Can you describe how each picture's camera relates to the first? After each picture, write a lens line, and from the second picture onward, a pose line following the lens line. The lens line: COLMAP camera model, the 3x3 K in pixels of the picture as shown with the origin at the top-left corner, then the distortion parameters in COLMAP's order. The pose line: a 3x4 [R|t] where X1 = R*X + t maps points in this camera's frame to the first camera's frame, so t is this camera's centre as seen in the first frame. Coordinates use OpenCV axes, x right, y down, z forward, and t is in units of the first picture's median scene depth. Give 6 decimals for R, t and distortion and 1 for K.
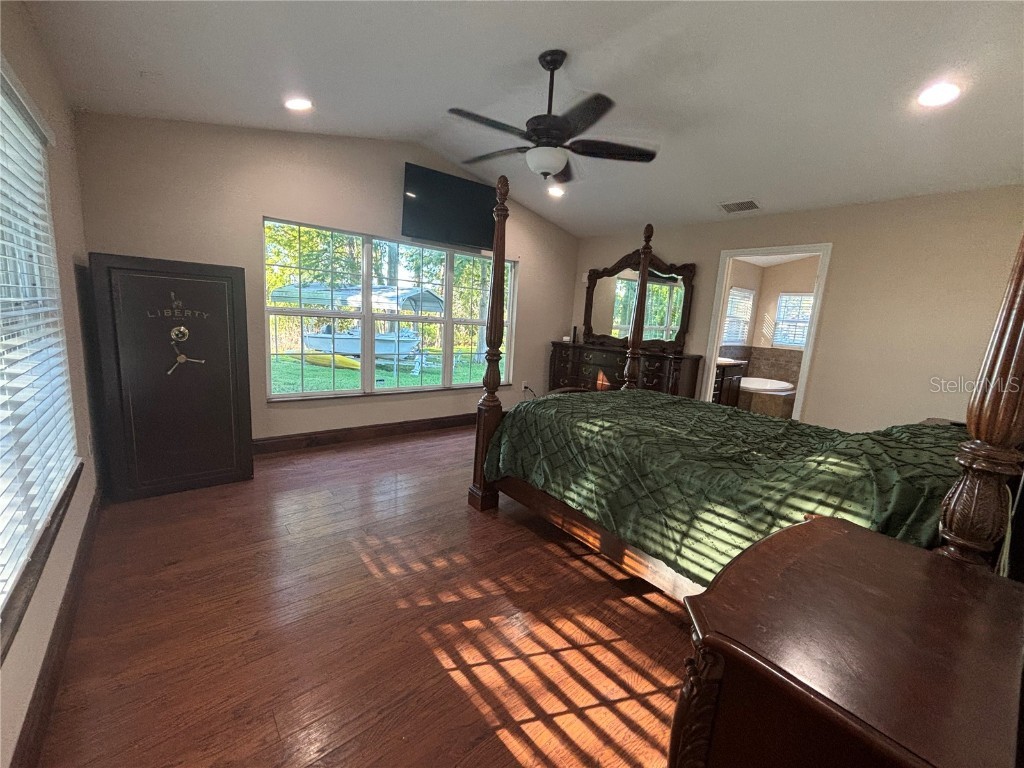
lens RADIAL K [[428.0, 0, 512.1], [0, 428.0, 386.2], [0, 0, 1]] dist [-0.003624, 0.001810]
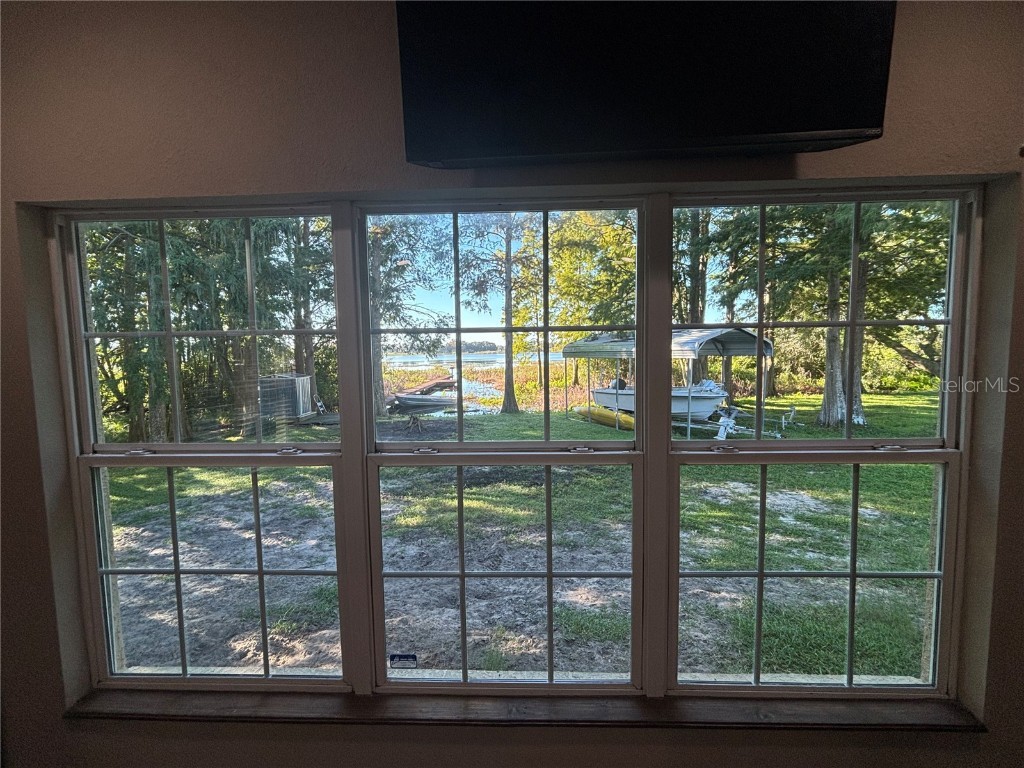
lens RADIAL K [[428.0, 0, 507.8], [0, 428.0, 383.5], [0, 0, 1]] dist [-0.003624, 0.001810]
pose [[0.750467, -0.029435, -0.660252, -0.048644], [-0.040162, 0.995130, -0.090014, -0.207485], [0.659686, 0.094069, 0.745631, 0.877031]]
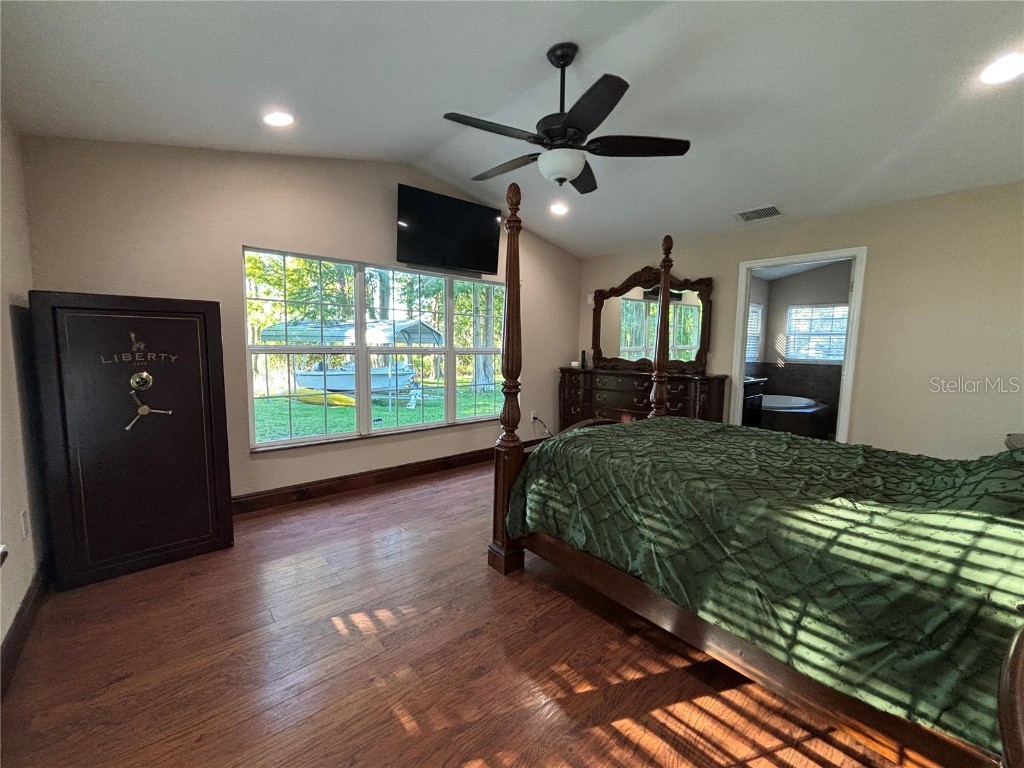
lens RADIAL K [[428.0, 0, 511.3], [0, 428.0, 385.0], [0, 0, 1]] dist [-0.003624, 0.001810]
pose [[0.998656, -0.050191, 0.012889, -0.043970], [0.050938, 0.996501, -0.066271, -0.016867], [-0.009518, 0.066838, 0.997718, 0.116213]]
